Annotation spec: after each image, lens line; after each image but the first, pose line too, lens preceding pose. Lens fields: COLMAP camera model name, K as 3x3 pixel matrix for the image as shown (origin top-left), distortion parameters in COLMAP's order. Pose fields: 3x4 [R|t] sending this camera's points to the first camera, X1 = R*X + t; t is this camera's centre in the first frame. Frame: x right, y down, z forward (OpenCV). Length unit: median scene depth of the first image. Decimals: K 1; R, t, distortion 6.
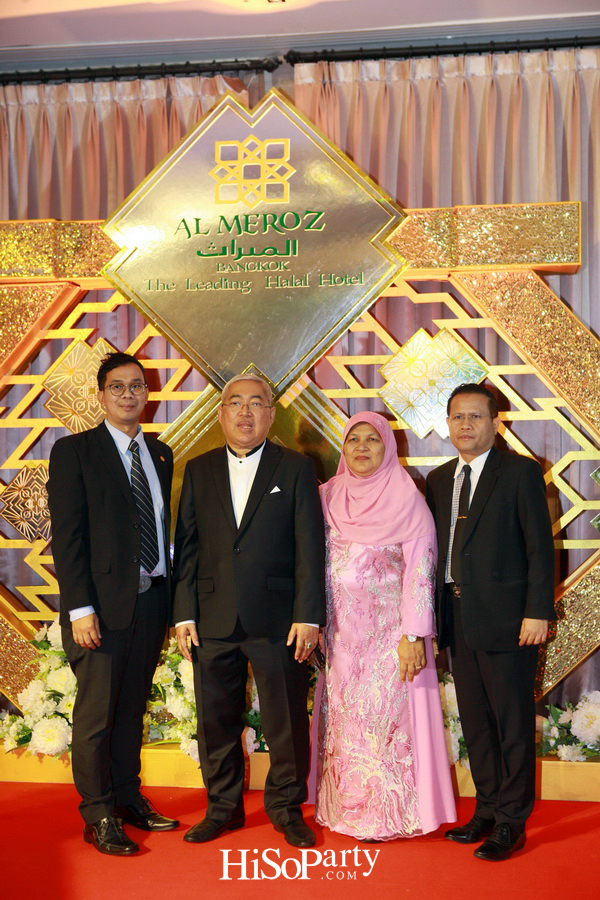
lens RADIAL K [[1226.5, 0, 302.3], [0, 1226.5, 443.6], [0, 0, 1]] dist [0.009982, 0.056145]
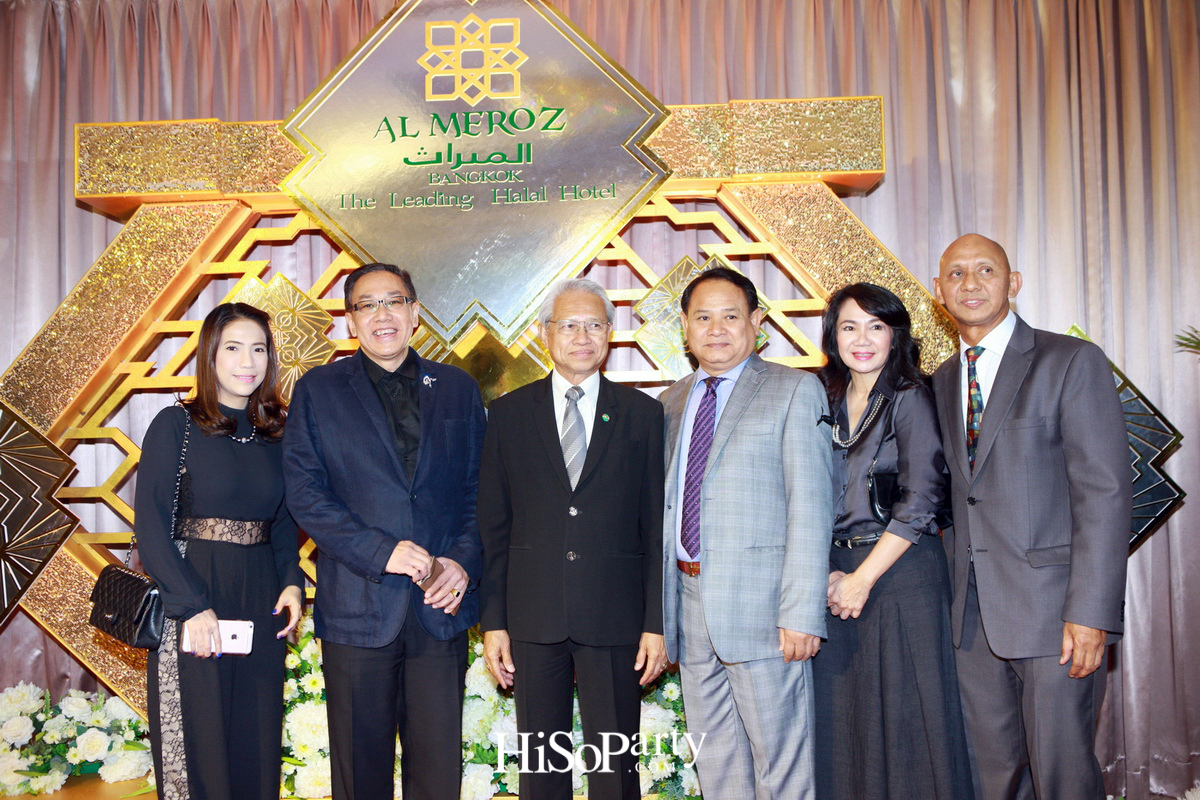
lens RADIAL K [[1192.9, 0, 602.4], [0, 1192.9, 405.8], [0, 0, 1]] dist [-0.069590, 0.109205]
pose [[0.992961, -0.015263, 0.117457, -0.050541], [0.018178, 0.999552, -0.023784, 0.022455], [-0.117041, 0.025752, 0.992793, 0.229546]]
